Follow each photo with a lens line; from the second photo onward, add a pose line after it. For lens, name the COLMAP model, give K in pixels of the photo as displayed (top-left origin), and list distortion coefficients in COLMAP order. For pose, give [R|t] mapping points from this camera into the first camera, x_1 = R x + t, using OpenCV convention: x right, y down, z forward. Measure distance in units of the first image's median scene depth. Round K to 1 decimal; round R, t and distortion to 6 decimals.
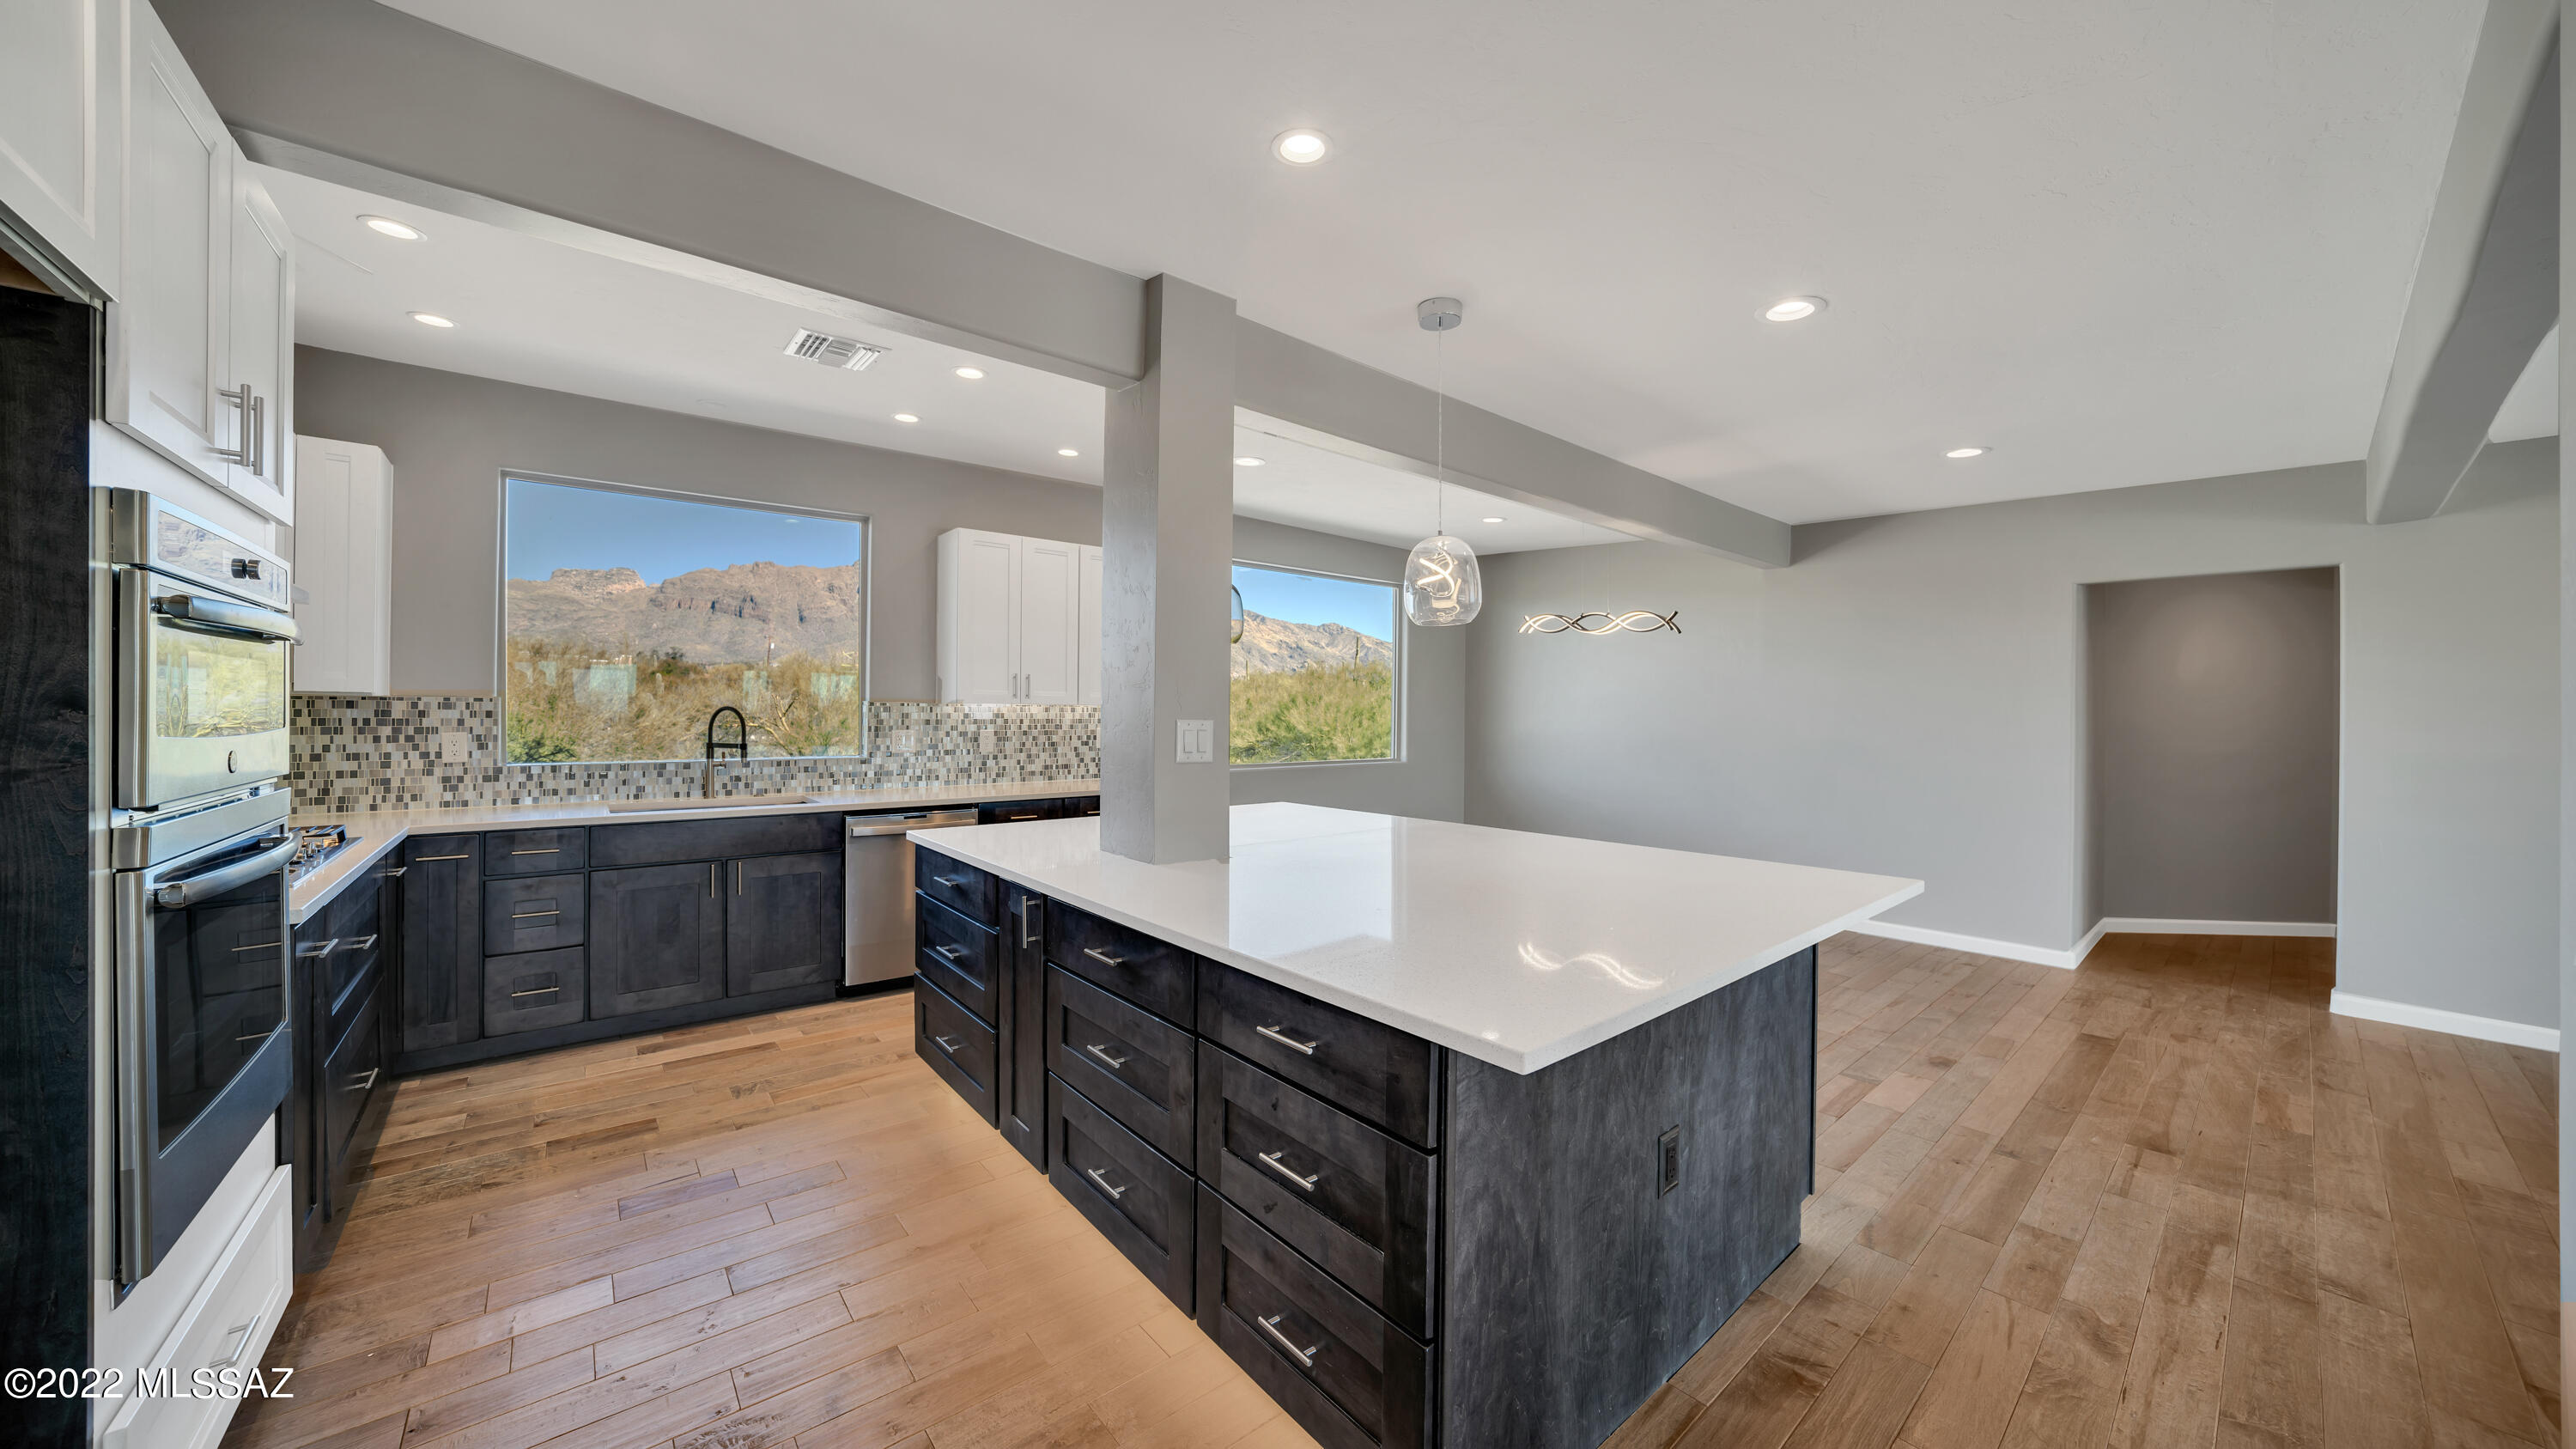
lens RADIAL K [[870.5, 0, 1285.7], [0, 870.5, 722.6], [0, 0, 1]] dist [-0.000273, 0.000233]
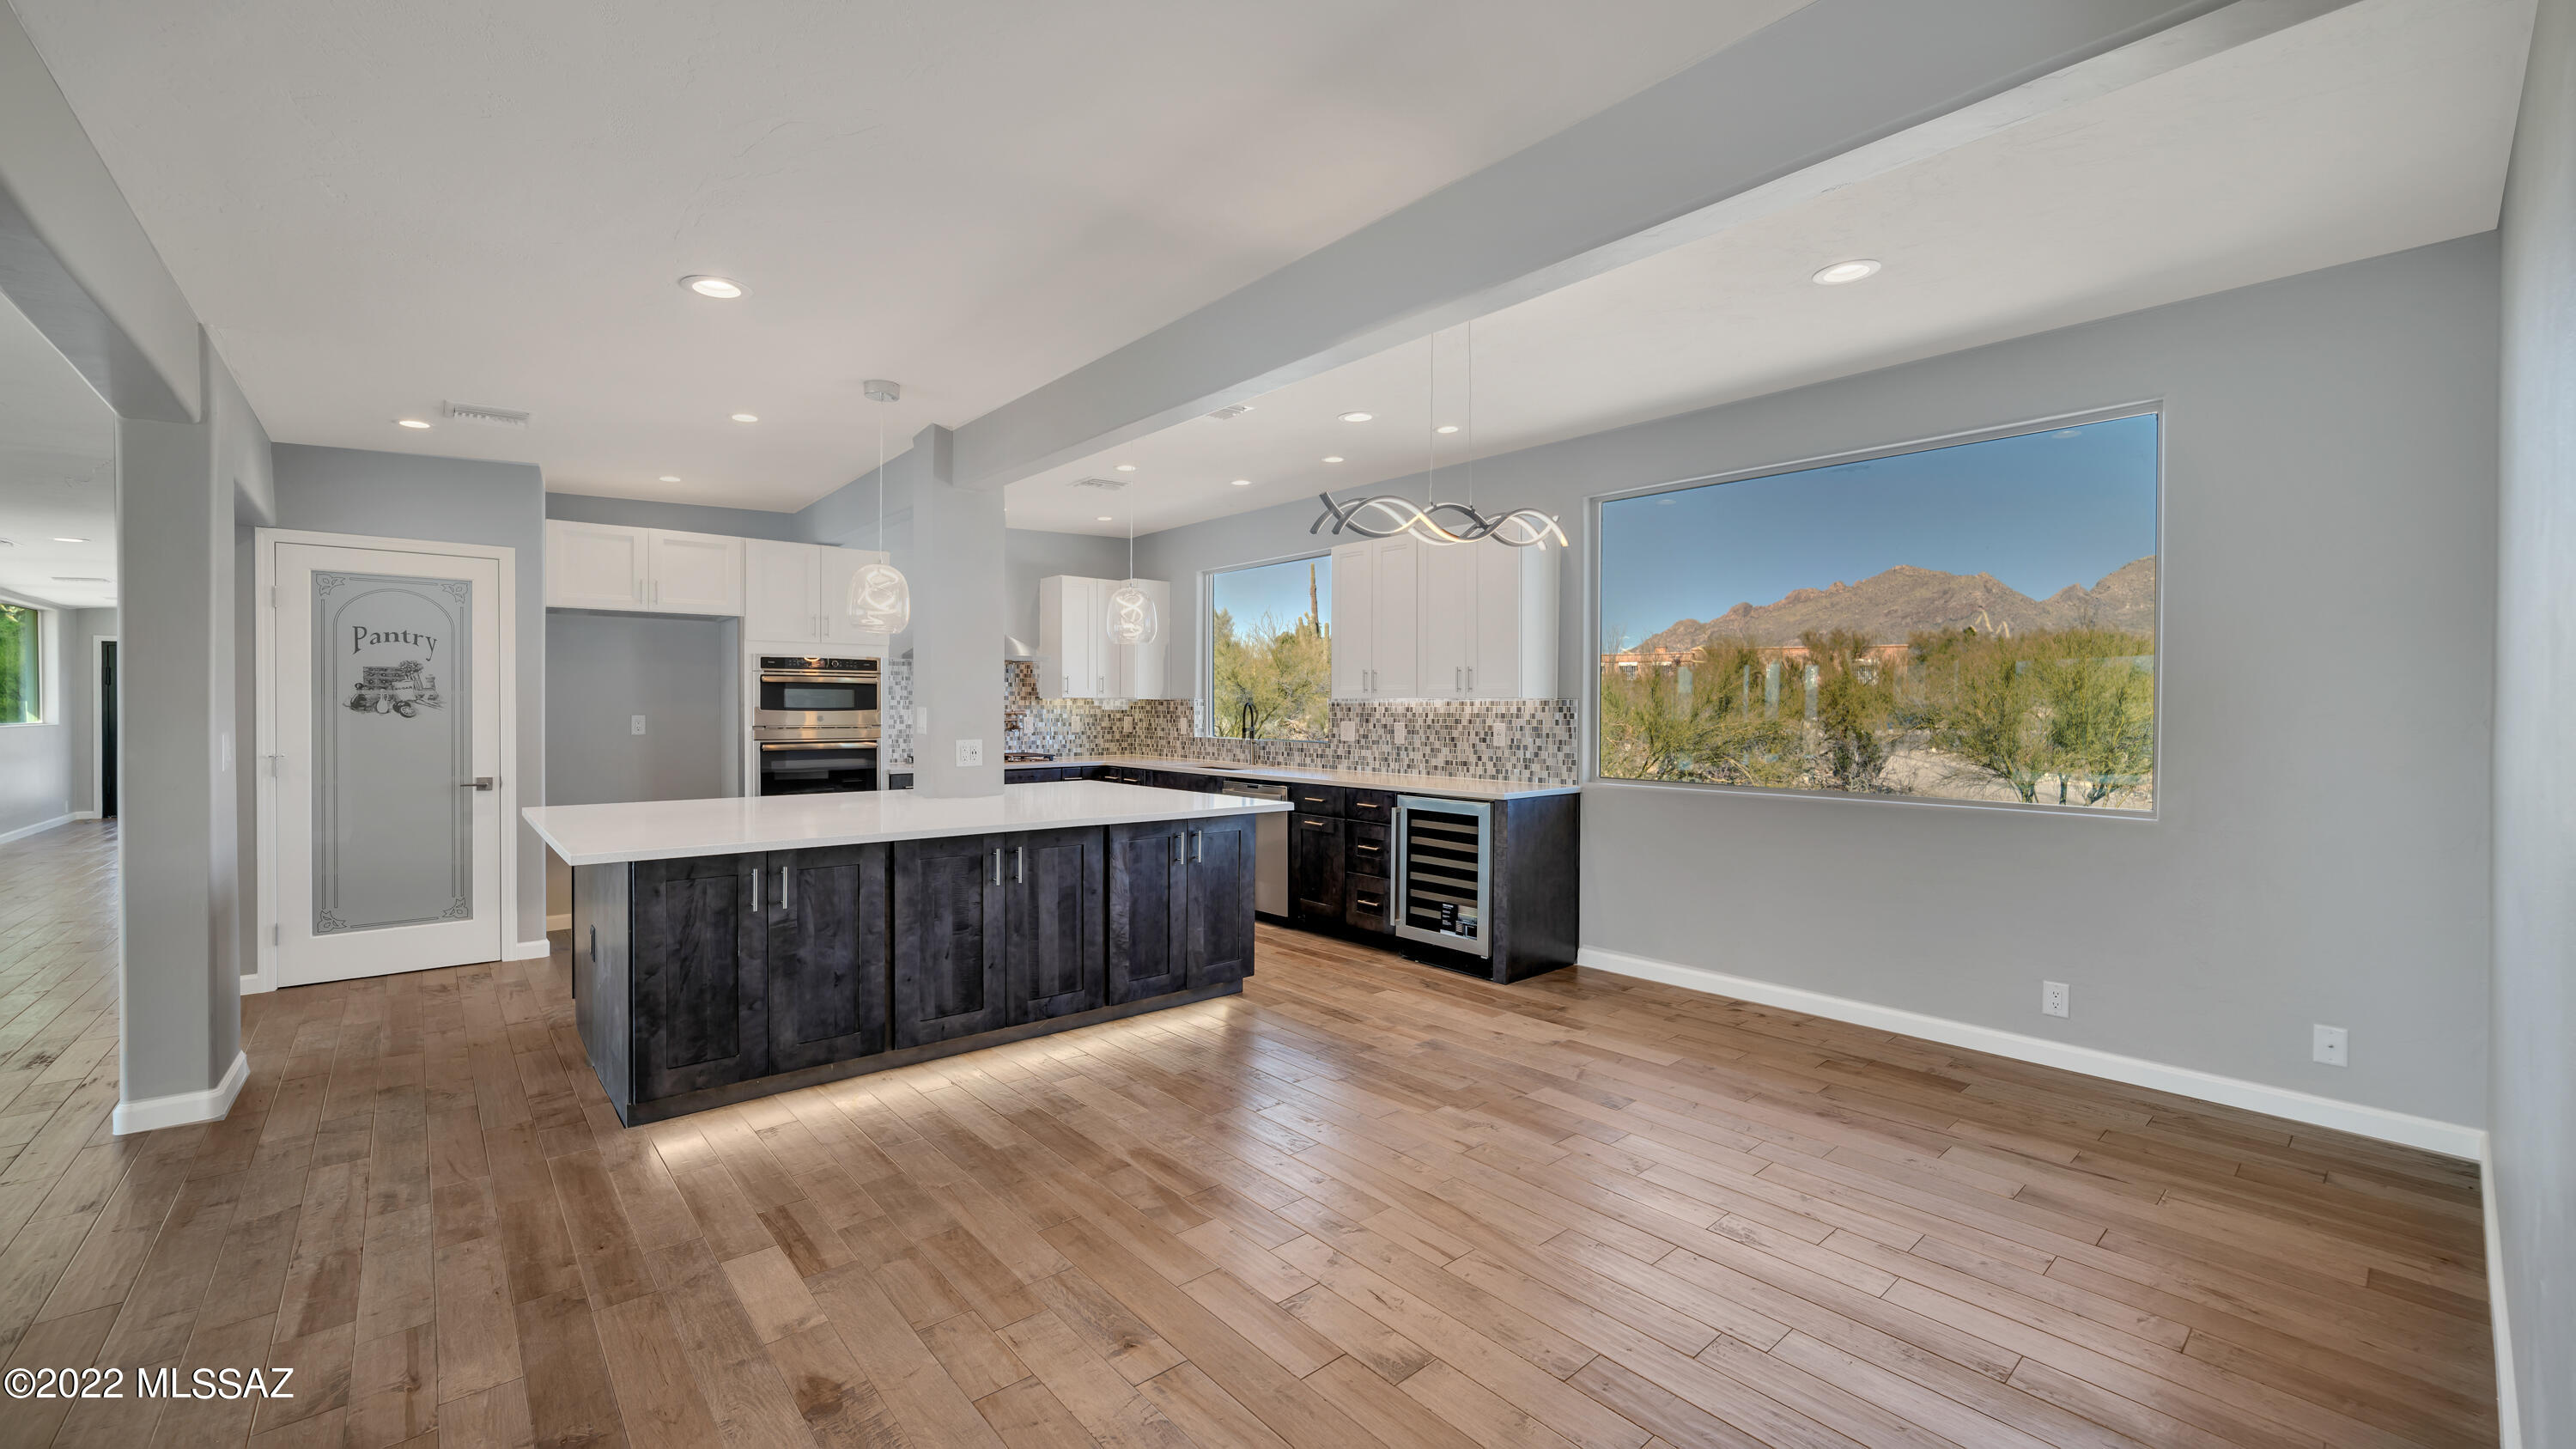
lens RADIAL K [[1016.9, 0, 1289.0], [0, 1016.9, 724.3], [0, 0, 1]] dist [-0.011522, 0.000651]
pose [[0.008361, 0.009474, -0.999920, 1.102230], [-0.013443, 0.999866, 0.009361, 0.000384], [0.999875, 0.013364, 0.008487, 1.049635]]
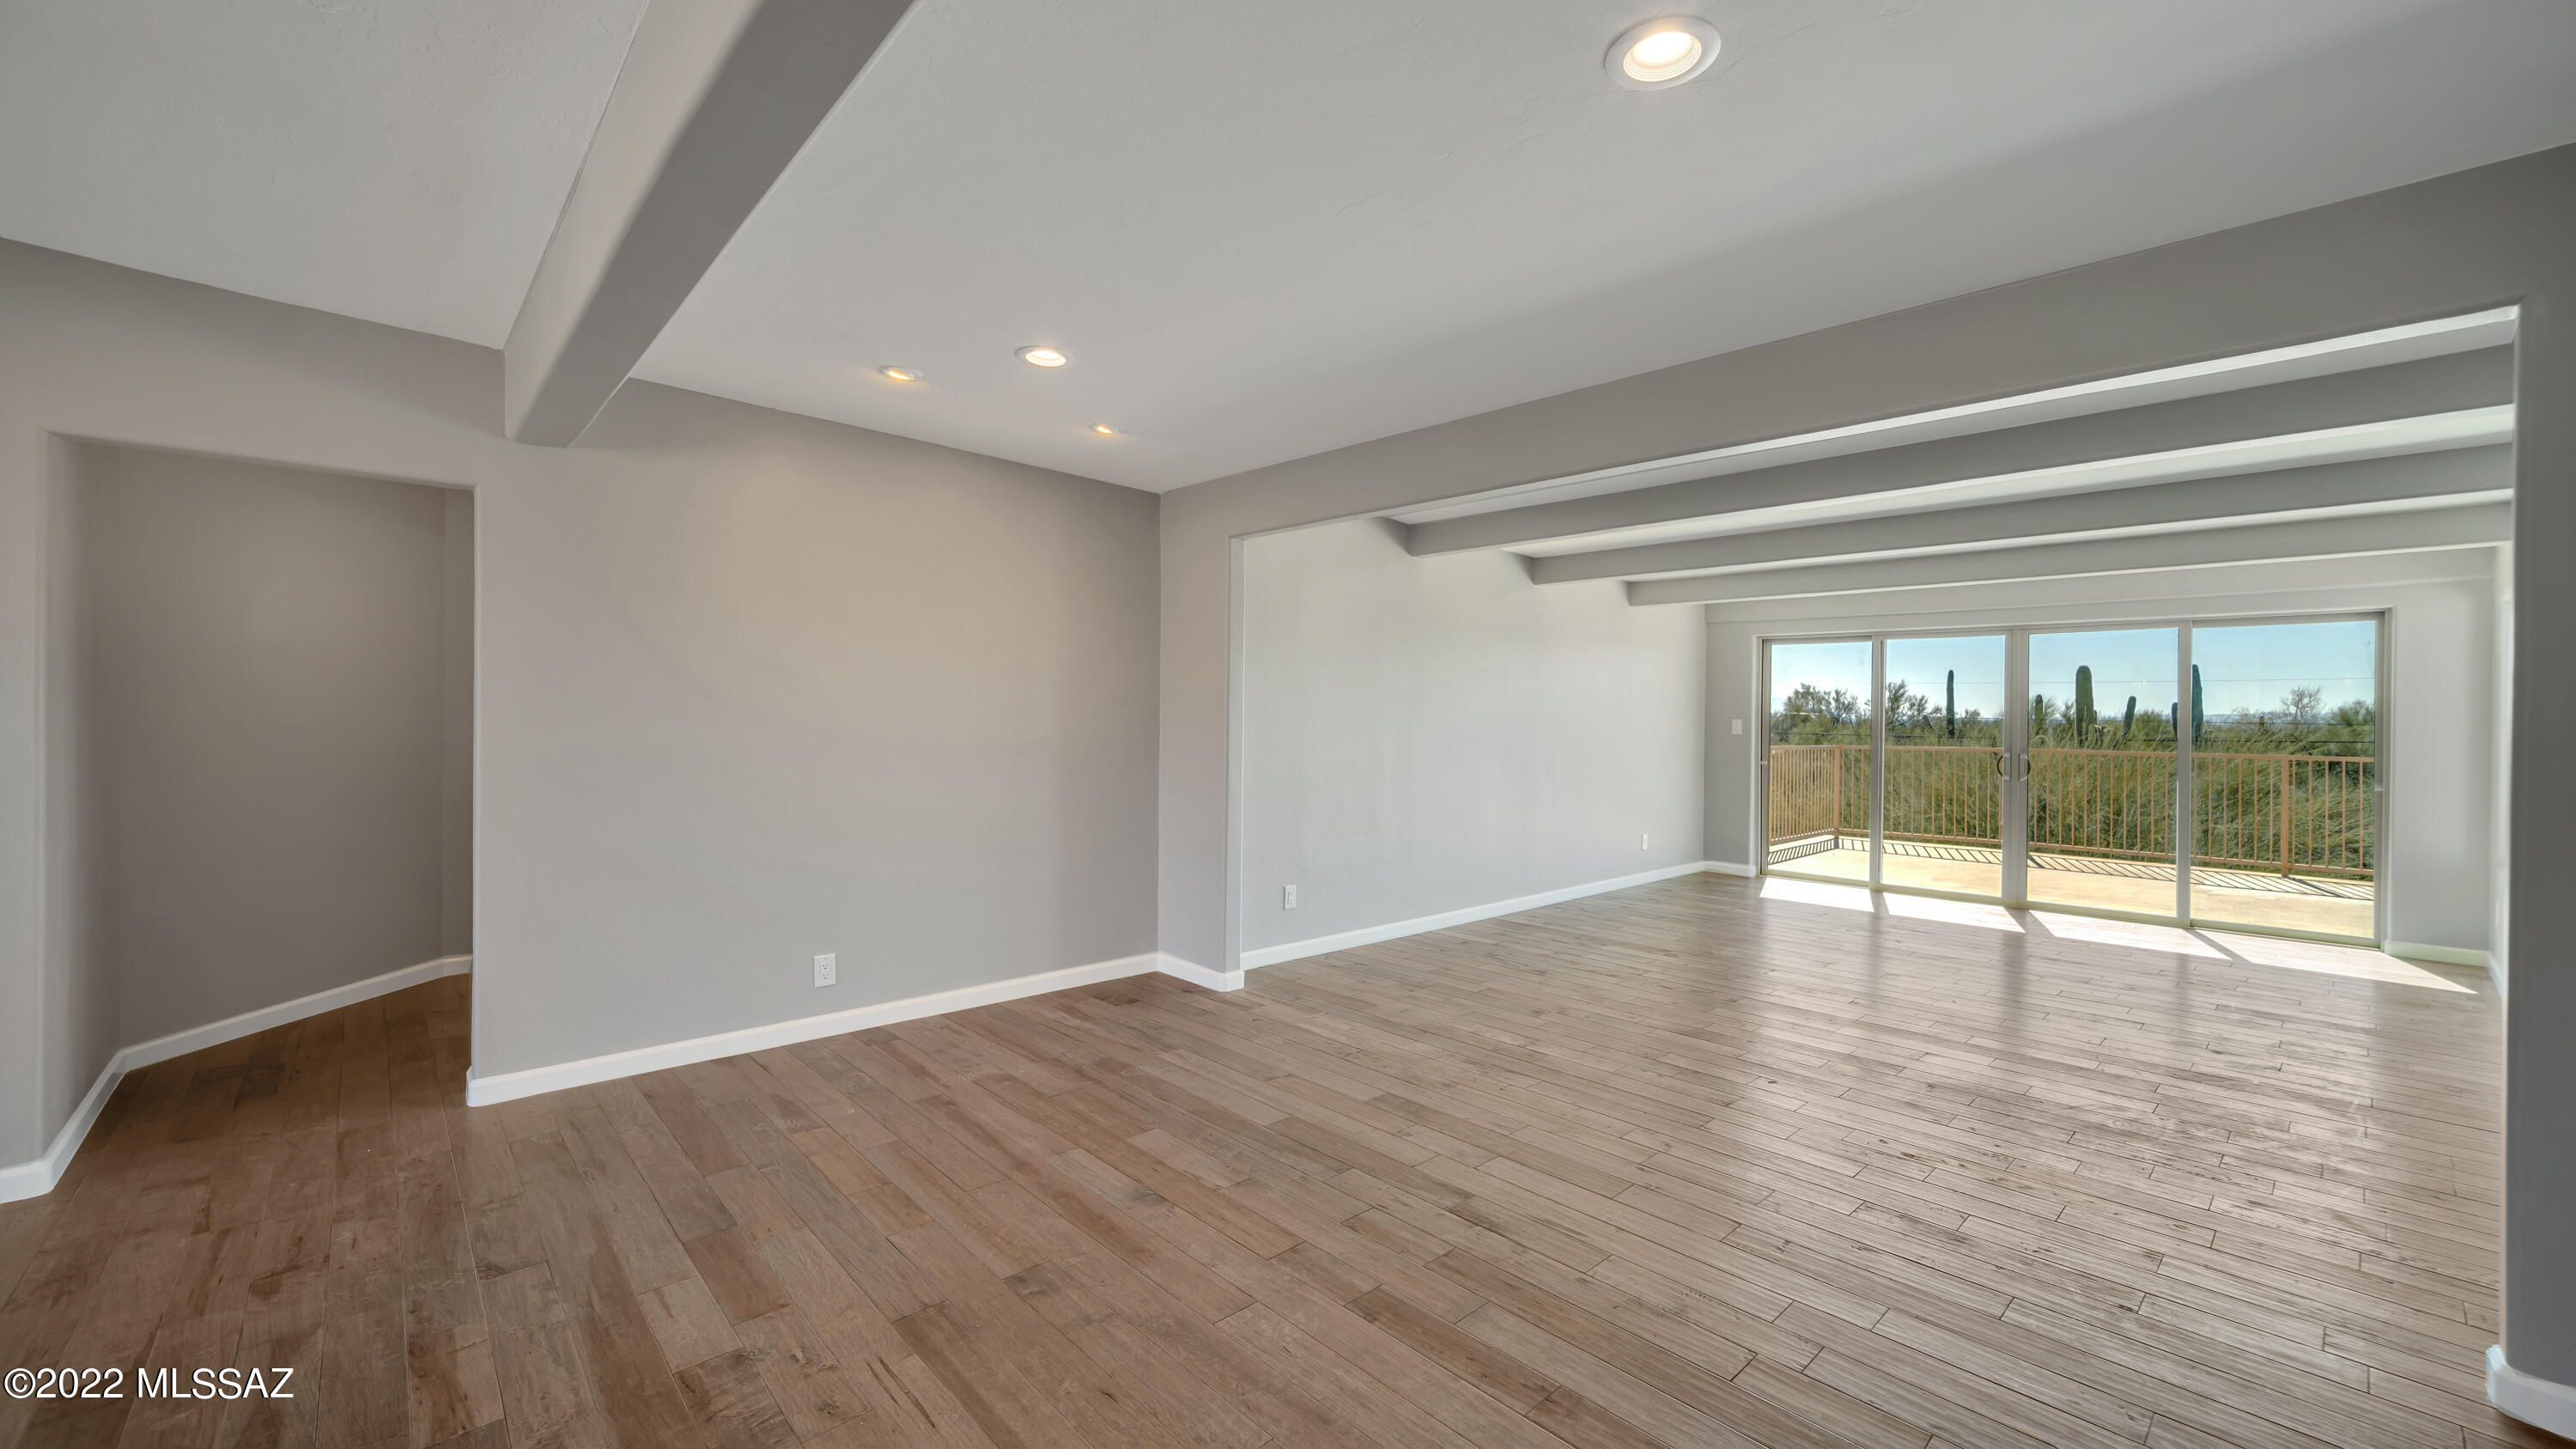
lens RADIAL K [[996.1, 0, 1282.2], [0, 996.1, 718.8], [0, 0, 1]] dist [-0.000681, 0.000187]
pose [[-0.036406, -0.011685, 0.999269, 0.336848], [0.003468, 0.999924, 0.011819, 0.000244], [-0.999331, 0.003895, -0.036362, 0.337698]]
